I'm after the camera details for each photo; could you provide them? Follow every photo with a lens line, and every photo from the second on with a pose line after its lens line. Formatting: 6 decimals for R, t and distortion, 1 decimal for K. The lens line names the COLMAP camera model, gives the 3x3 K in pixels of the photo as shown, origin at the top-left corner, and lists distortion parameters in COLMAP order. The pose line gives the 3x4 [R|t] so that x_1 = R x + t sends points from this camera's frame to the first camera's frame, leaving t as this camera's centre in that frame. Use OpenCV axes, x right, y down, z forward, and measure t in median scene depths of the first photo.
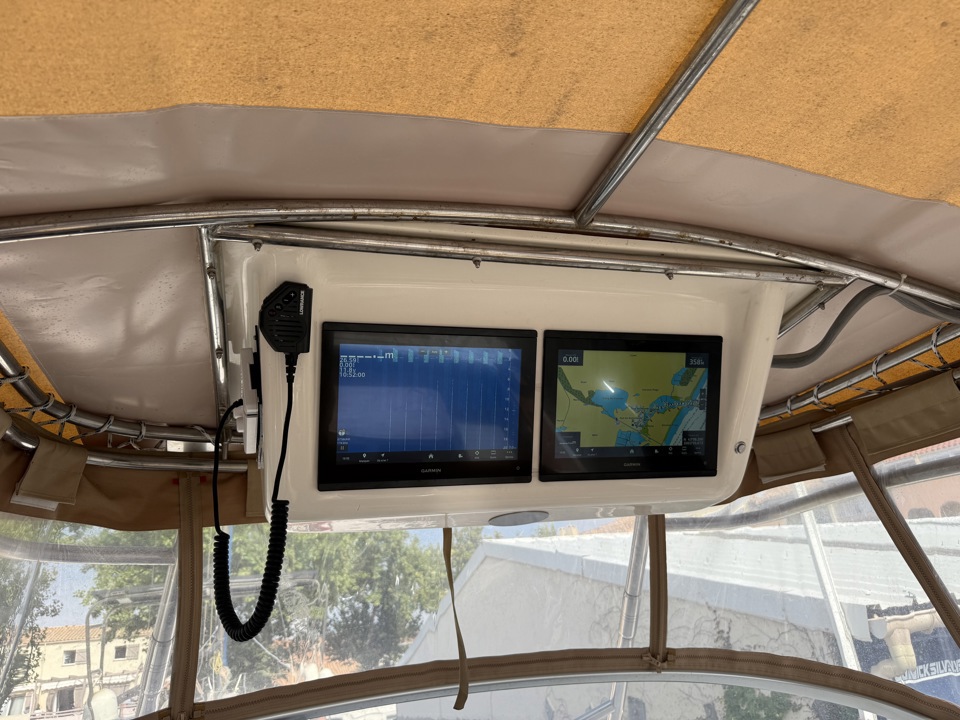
lens RADIAL K [[680.0, 0, 480.8], [0, 680.0, 359.4], [0, 0, 1]] dist [0.012506, -0.029092]
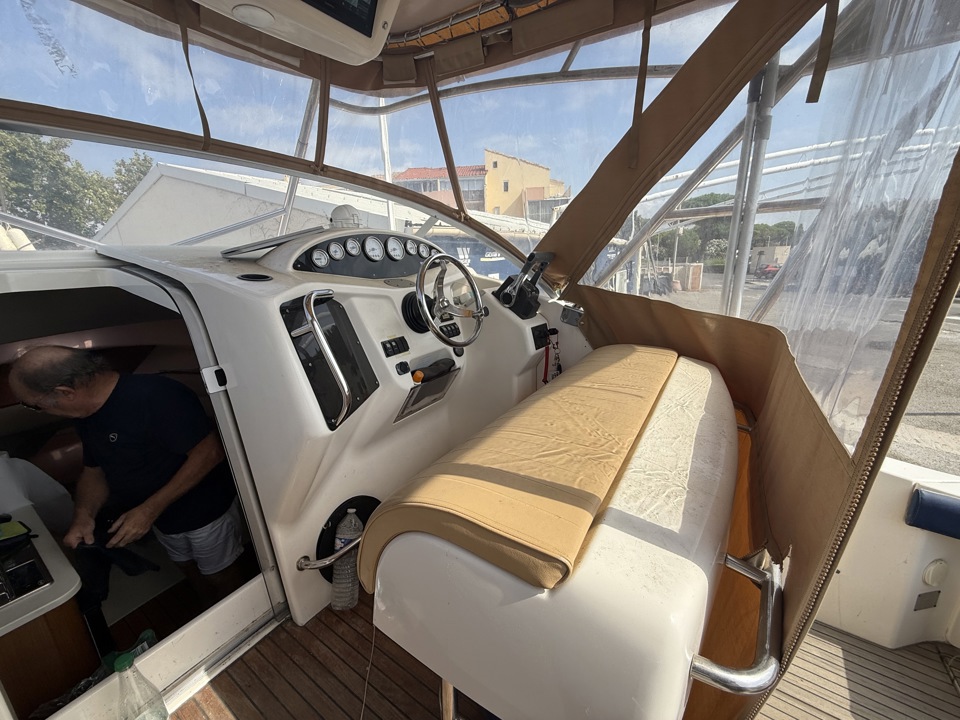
lens RADIAL K [[381.4, 0, 476.2], [0, 381.4, 360.8], [0, 0, 1]] dist [-0.003655, -0.000303]
pose [[0.771917, -0.087325, 0.629697, -0.039161], [-0.303730, 0.819498, 0.485975, 0.067405], [-0.558473, -0.566390, 0.606062, -0.071529]]
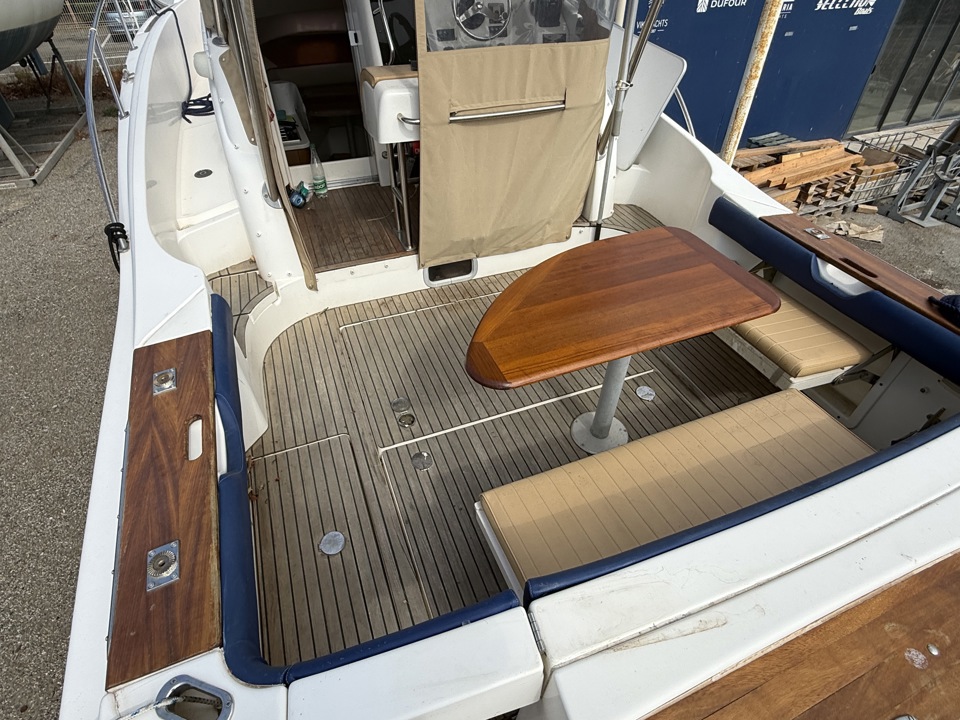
lens RADIAL K [[504.9, 0, 476.2], [0, 504.9, 360.7], [0, 0, 1]] dist [0.004776, -0.001415]
pose [[0.993130, 0.034182, 0.111909, 0.070354], [-0.115408, 0.444001, 0.888563, -0.143465], [-0.019315, -0.895374, 0.444896, -0.459889]]
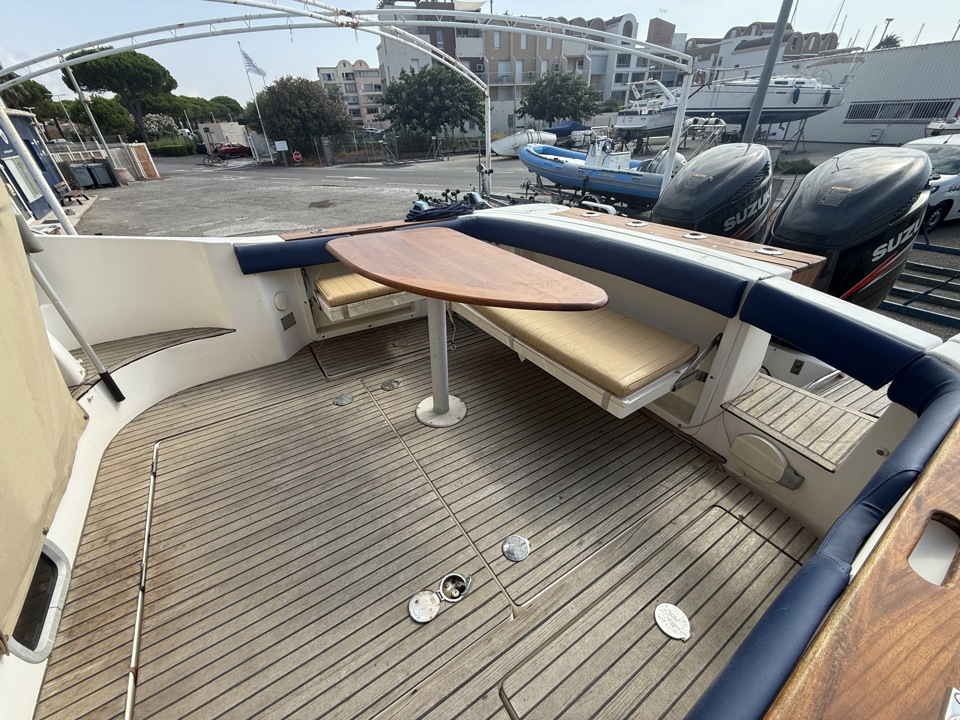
lens RADIAL K [[381.4, 0, 478.1], [0, 381.4, 358.9], [0, 0, 1]] dist [-0.003655, -0.000303]
pose [[-0.255979, -0.413057, 0.873990, -0.072447], [-0.334344, 0.886144, 0.320877, 0.072895], [-0.907022, -0.210076, -0.364938, -0.226810]]
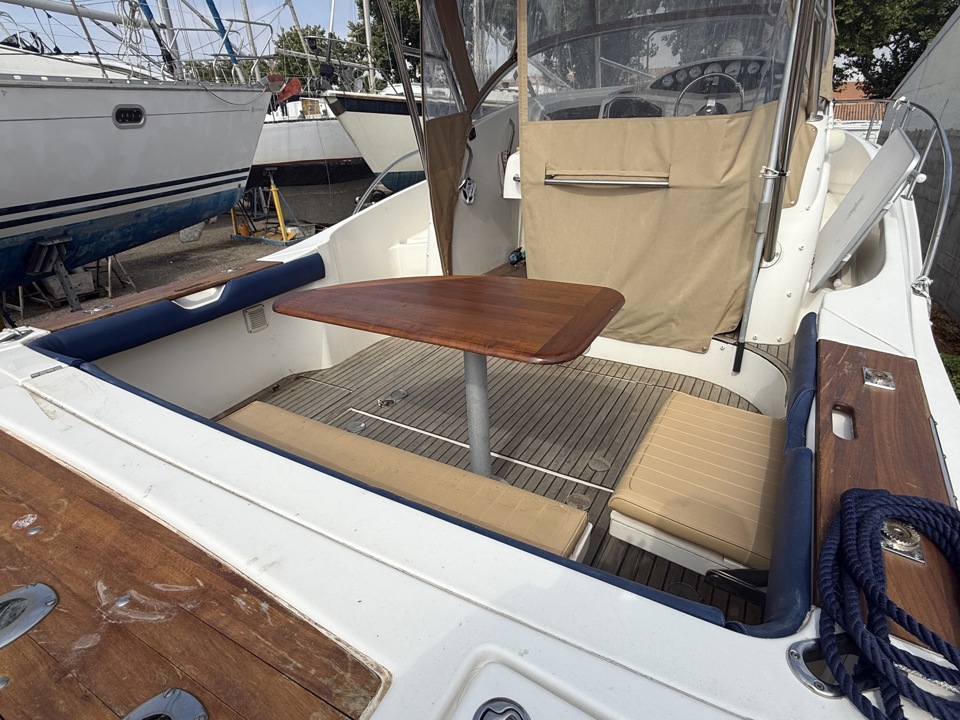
lens RADIAL K [[504.9, 0, 477.7], [0, 504.9, 361.6], [0, 0, 1]] dist [0.004776, -0.001415]
pose [[0.664431, 0.383356, -0.641536, 0.407591], [0.256407, 0.689380, 0.677504, -0.071919], [0.701987, -0.614649, 0.359750, -0.404555]]
